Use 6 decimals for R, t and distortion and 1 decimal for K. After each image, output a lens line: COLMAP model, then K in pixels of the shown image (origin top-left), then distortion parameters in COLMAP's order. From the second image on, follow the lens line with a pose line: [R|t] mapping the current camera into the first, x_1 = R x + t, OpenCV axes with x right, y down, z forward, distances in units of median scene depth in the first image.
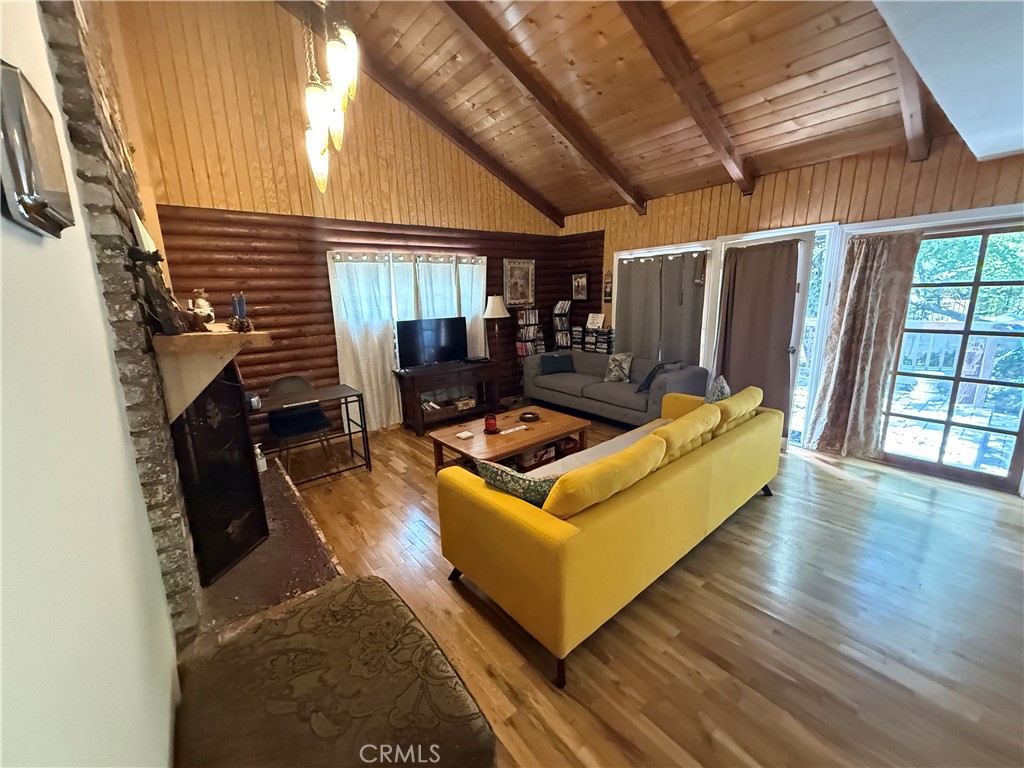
lens RADIAL K [[413.7, 0, 515.2], [0, 413.7, 378.3], [0, 0, 1]] dist [-0.001485, 0.000188]
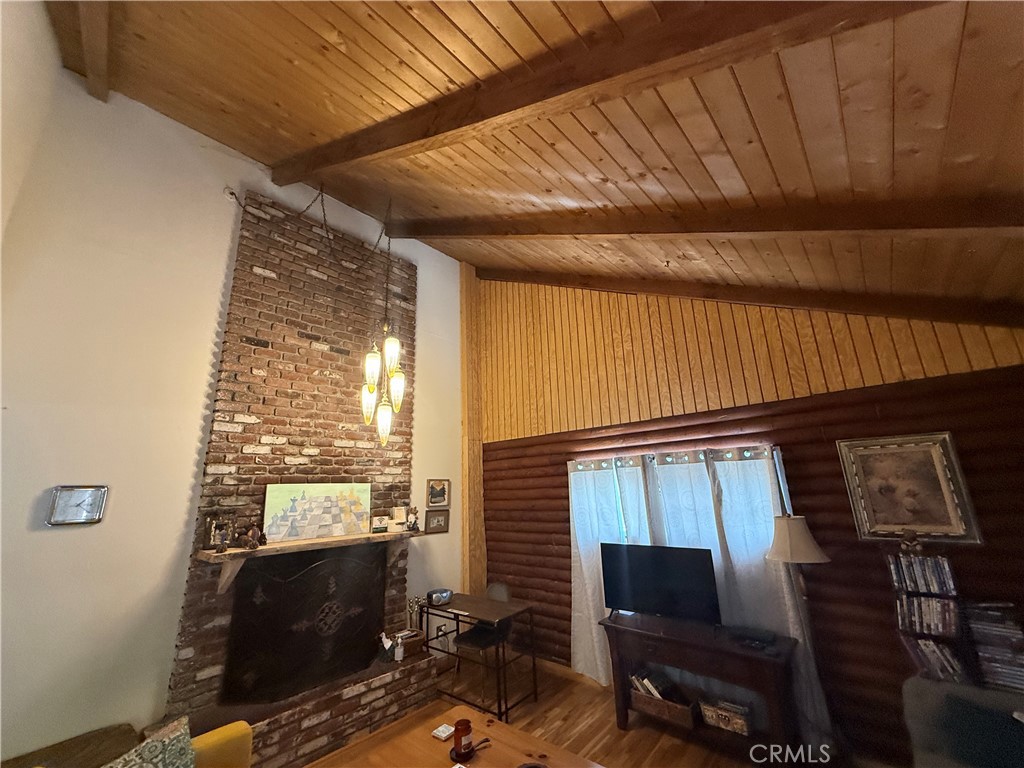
lens RADIAL K [[413.7, 0, 518.7], [0, 413.7, 381.3], [0, 0, 1]] dist [-0.001485, 0.000188]
pose [[0.157254, -0.236640, -0.958787, 0.549816], [-0.183056, 0.947057, -0.263768, -0.196409], [0.970444, 0.216990, 0.105610, 0.707397]]
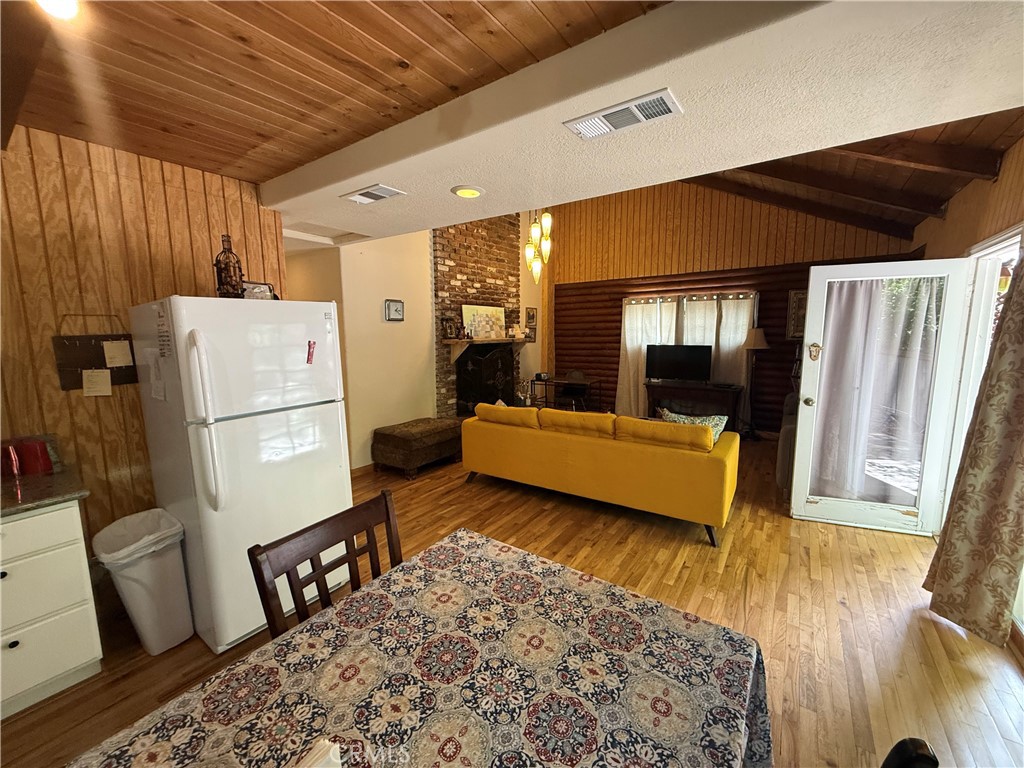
lens RADIAL K [[413.7, 0, 520.3], [0, 413.7, 389.0], [0, 0, 1]] dist [-0.001485, 0.000188]
pose [[0.268051, 0.149854, -0.951679, 0.993744], [-0.205177, 0.974046, 0.095585, -0.034402], [0.941303, 0.169641, 0.291840, 0.205101]]
